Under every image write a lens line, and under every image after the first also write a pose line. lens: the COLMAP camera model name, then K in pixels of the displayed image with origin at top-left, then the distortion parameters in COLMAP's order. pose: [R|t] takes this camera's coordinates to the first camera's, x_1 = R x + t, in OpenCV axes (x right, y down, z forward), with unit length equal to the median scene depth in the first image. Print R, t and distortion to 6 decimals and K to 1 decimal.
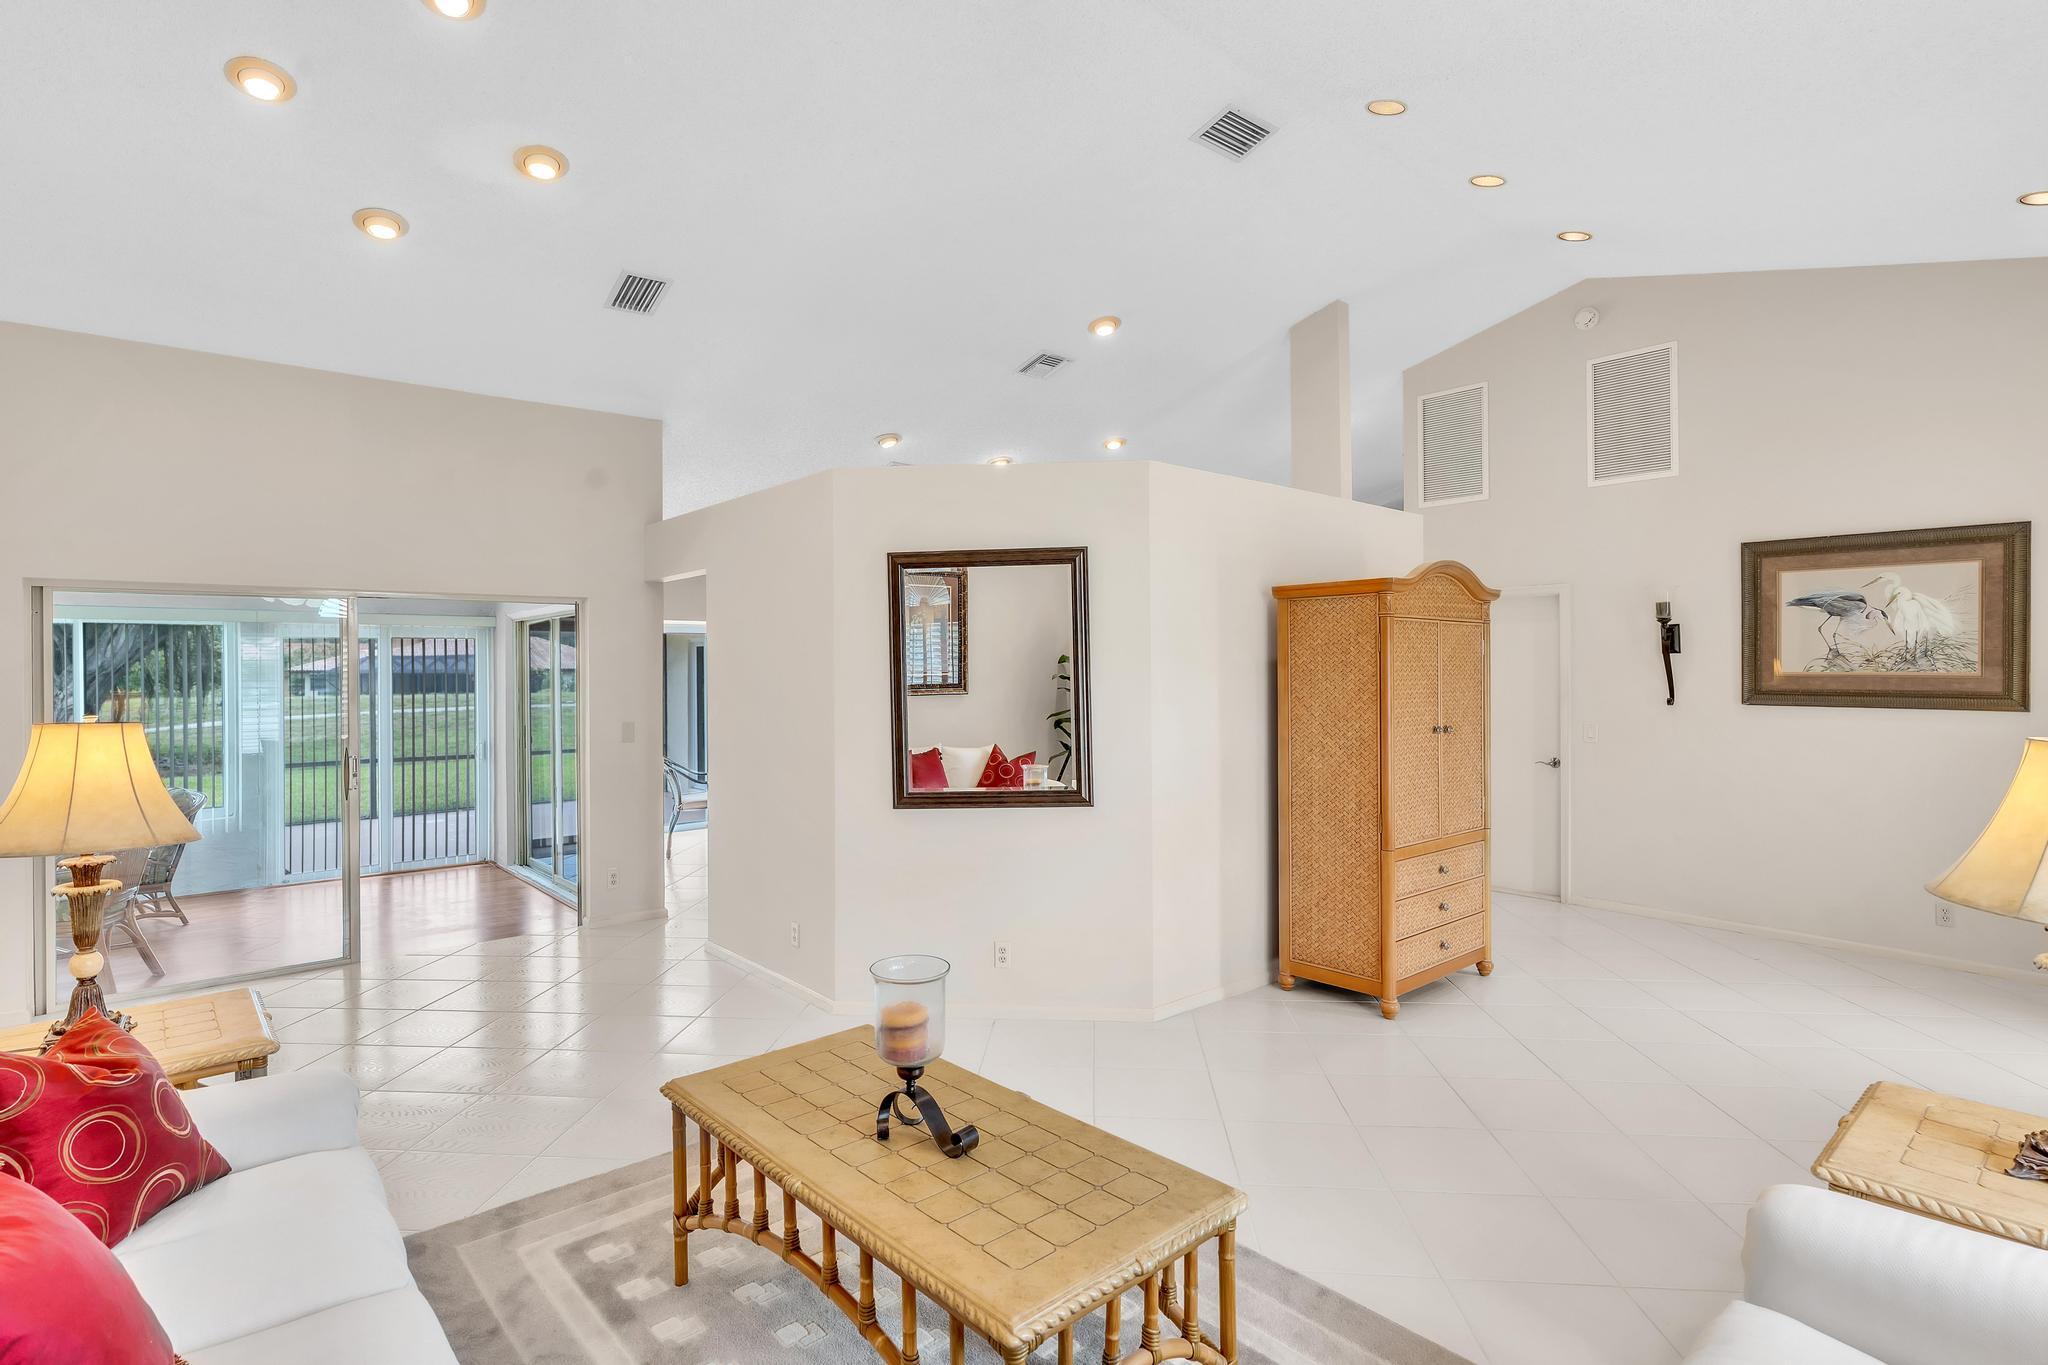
lens RADIAL K [[1013.4, 0, 1024.0], [0, 1013.4, 682.5], [0, 0, 1]] dist [-0.004750, -0.000366]
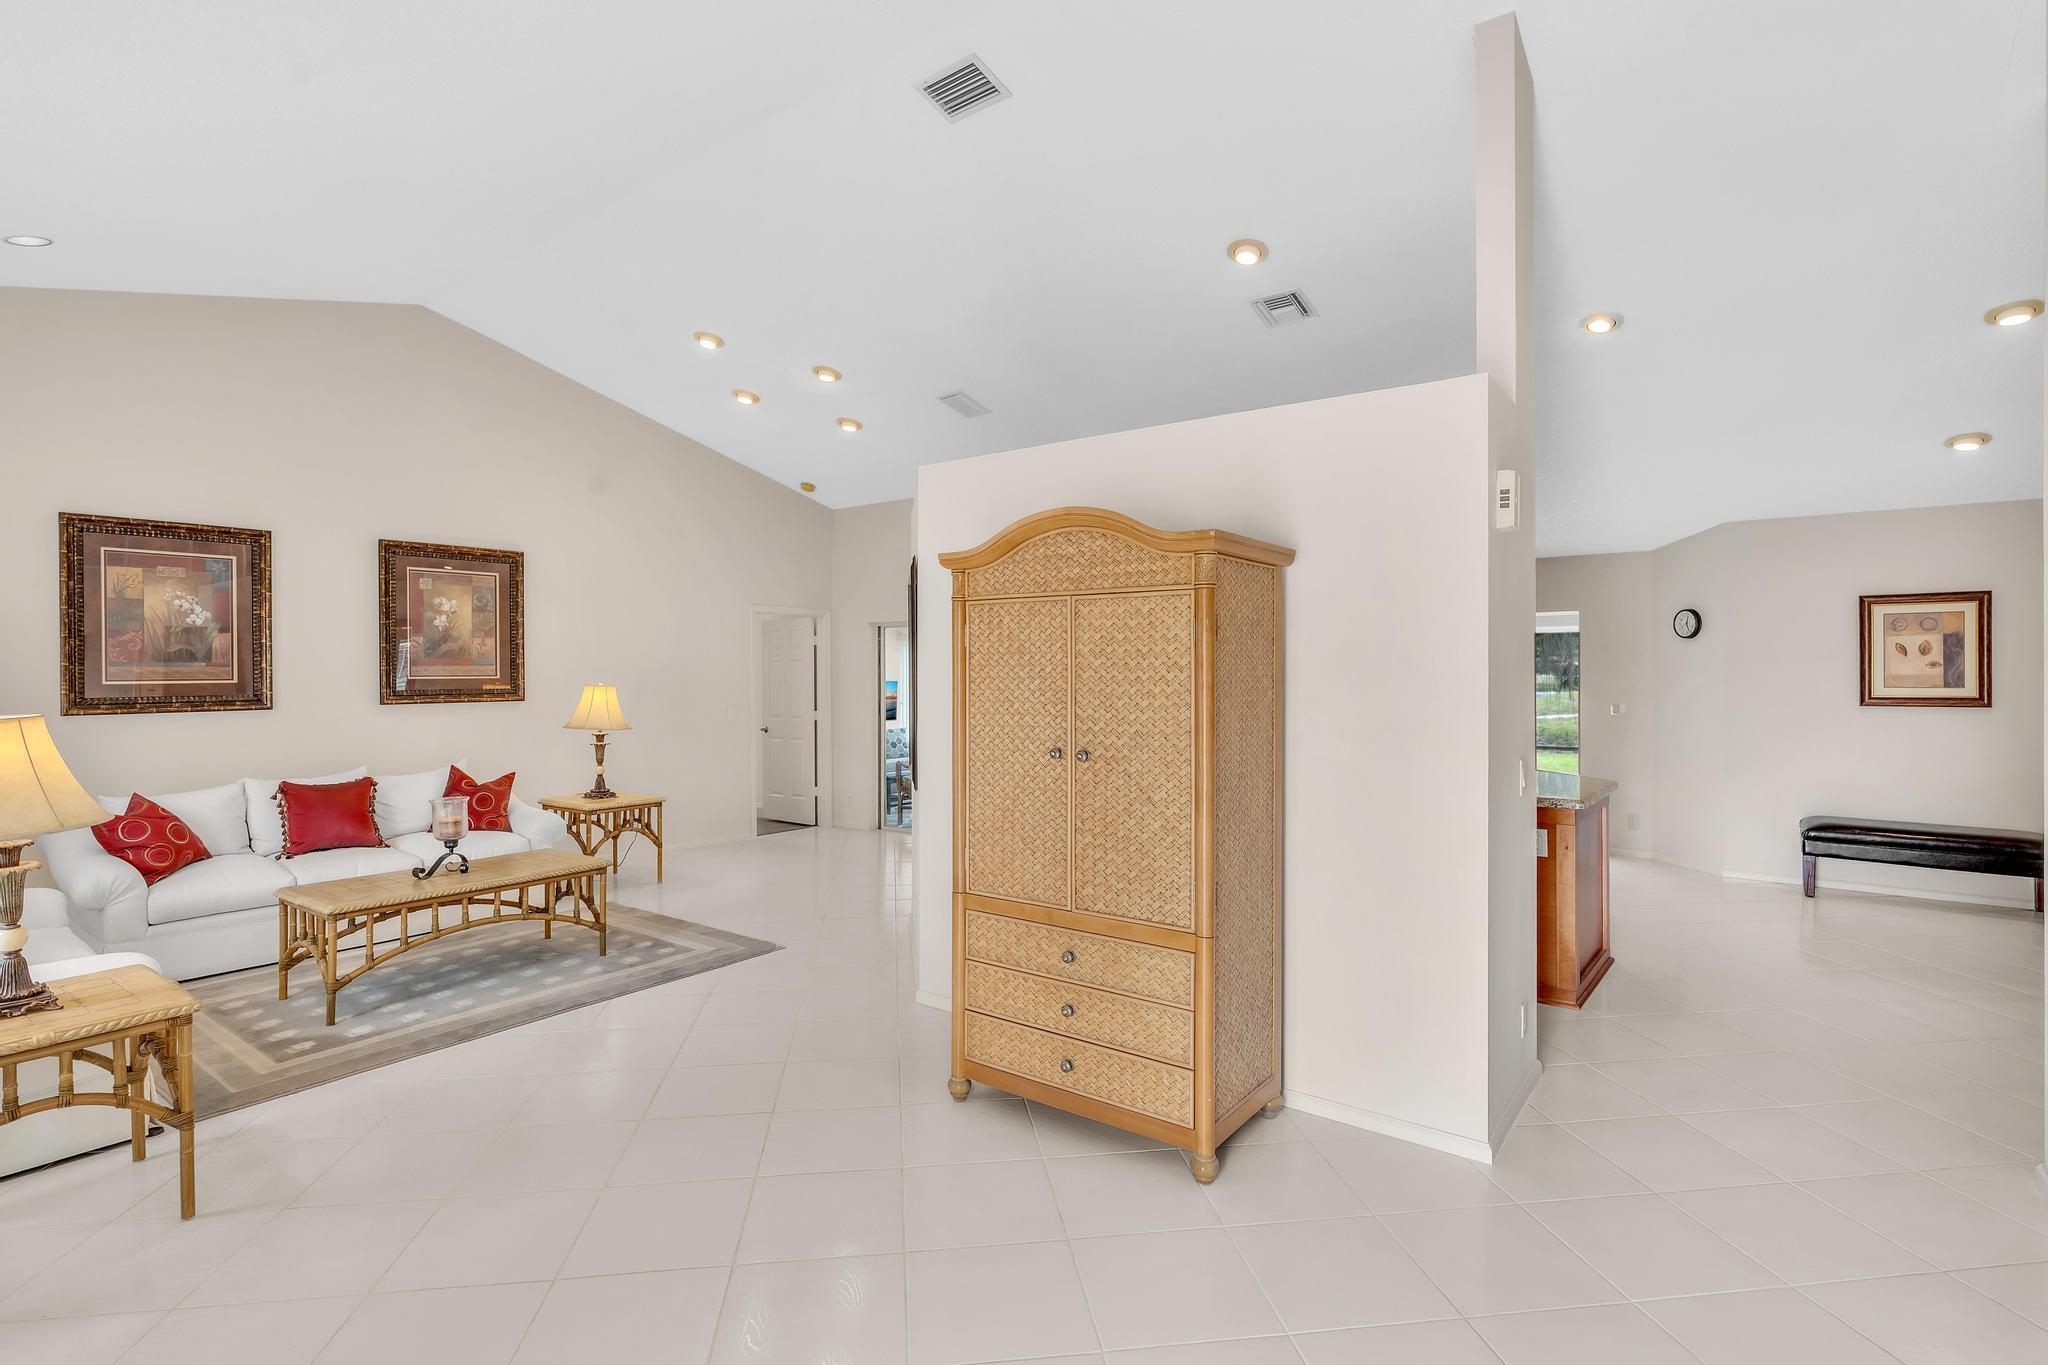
lens RADIAL K [[976.6, 0, 1015.5], [0, 976.6, 671.3], [0, 0, 1]] dist [-0.001519, 0.000388]
pose [[0.204997, 0.006353, -0.978742, 1.119605], [-0.010301, 0.999938, 0.004333, -0.011663], [0.978708, 0.009194, 0.205050, 0.879127]]
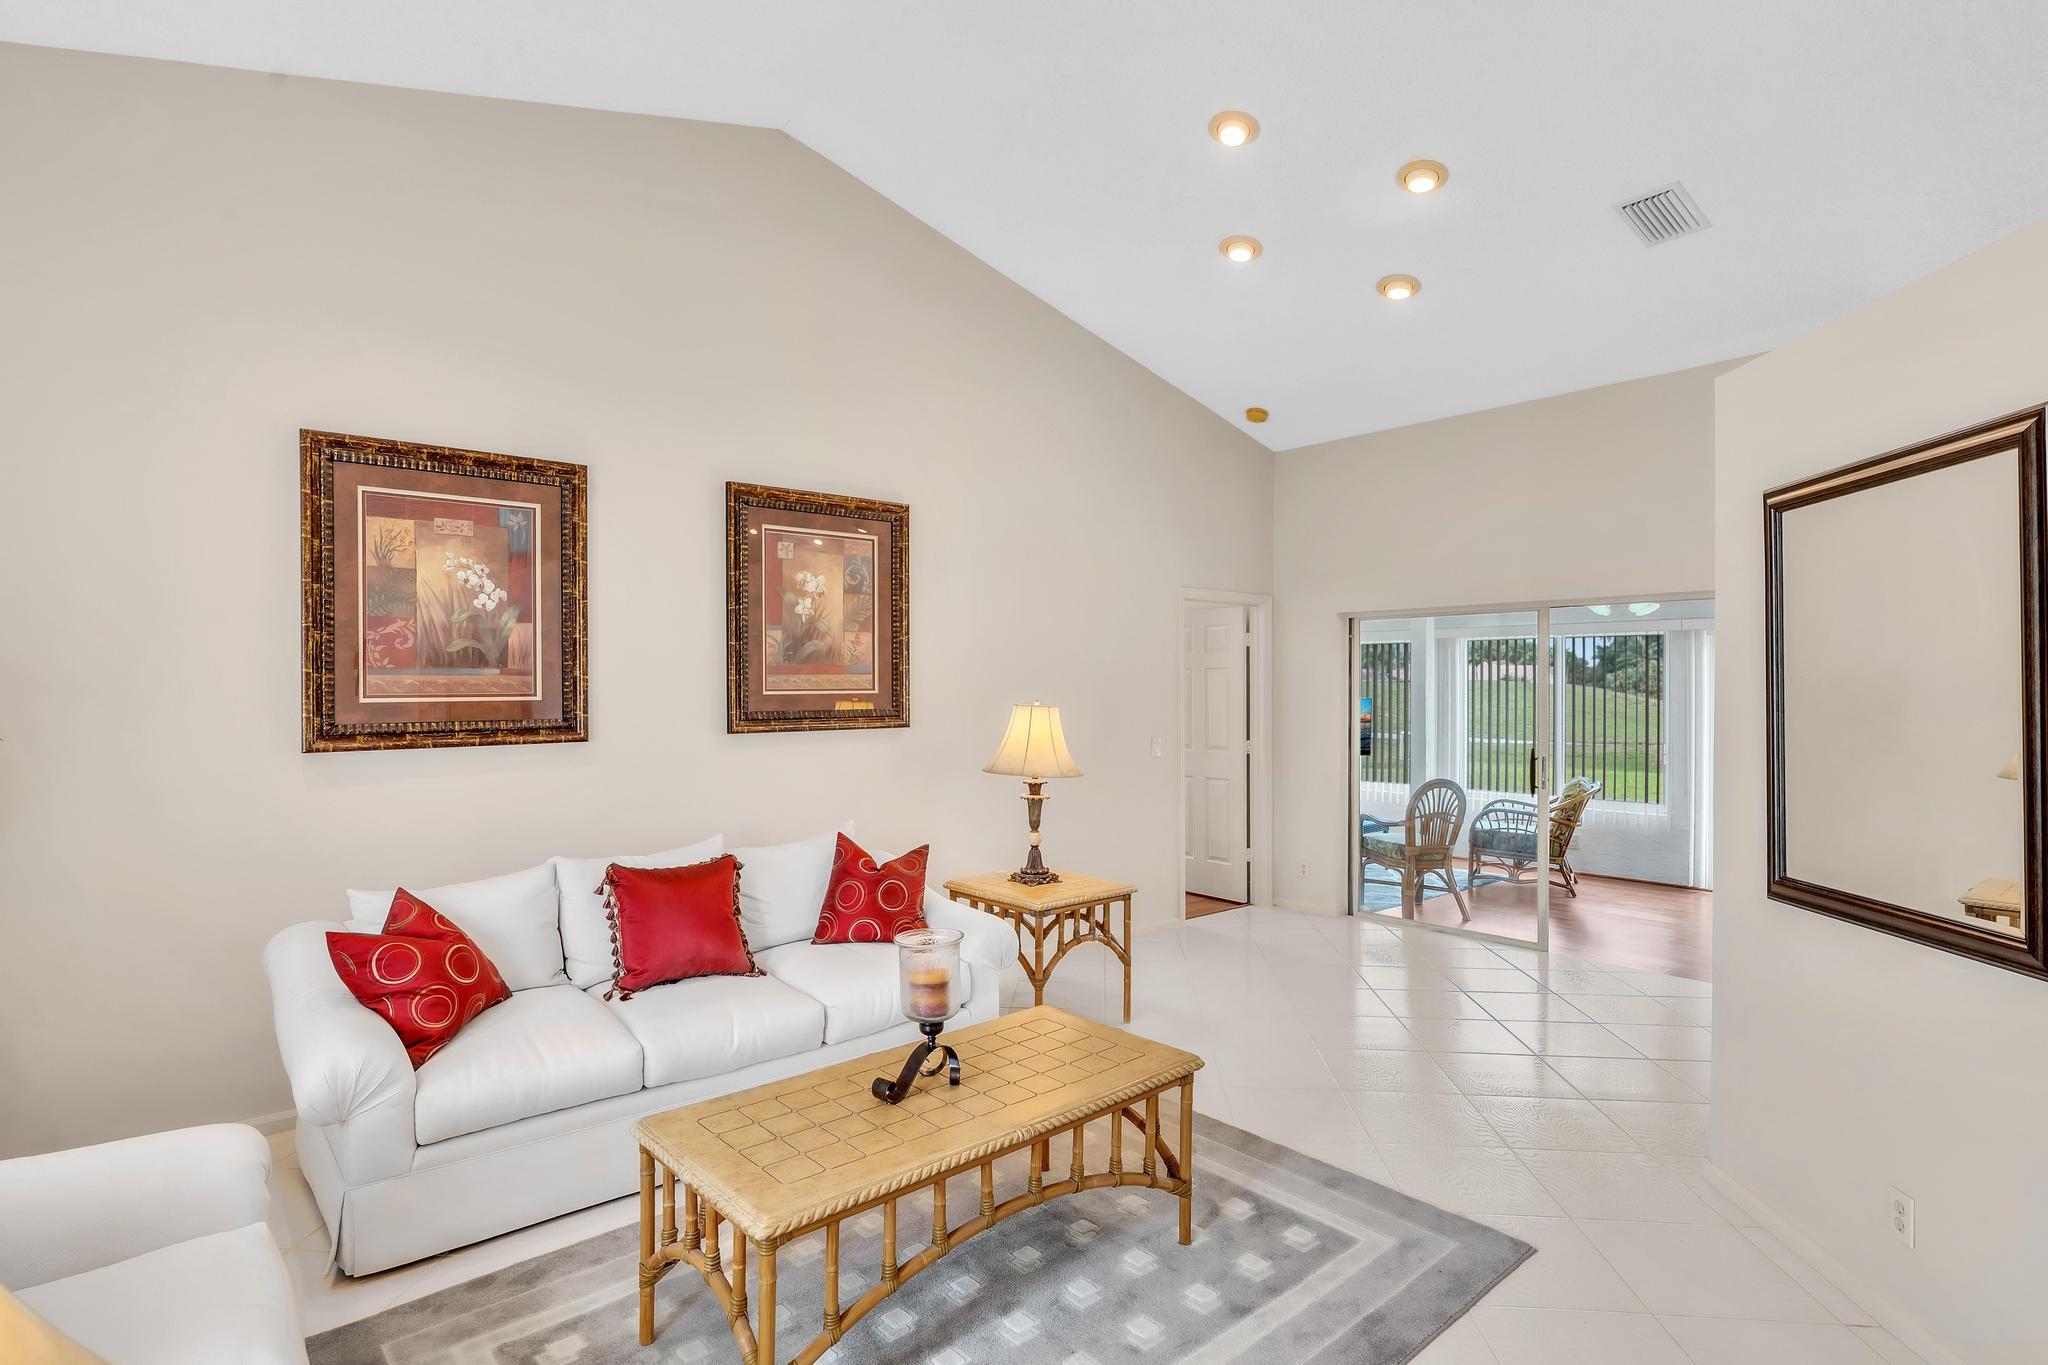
lens RADIAL K [[1035.8, 0, 1024.0], [0, 1035.8, 682.5], [0, 0, 1]] dist [-0.003648, 0.000497]
pose [[-0.001685, 0.006629, -0.999977, 0.518622], [-0.011957, 0.999906, 0.006649, -0.006092], [0.999927, 0.011968, -0.001606, 0.544397]]
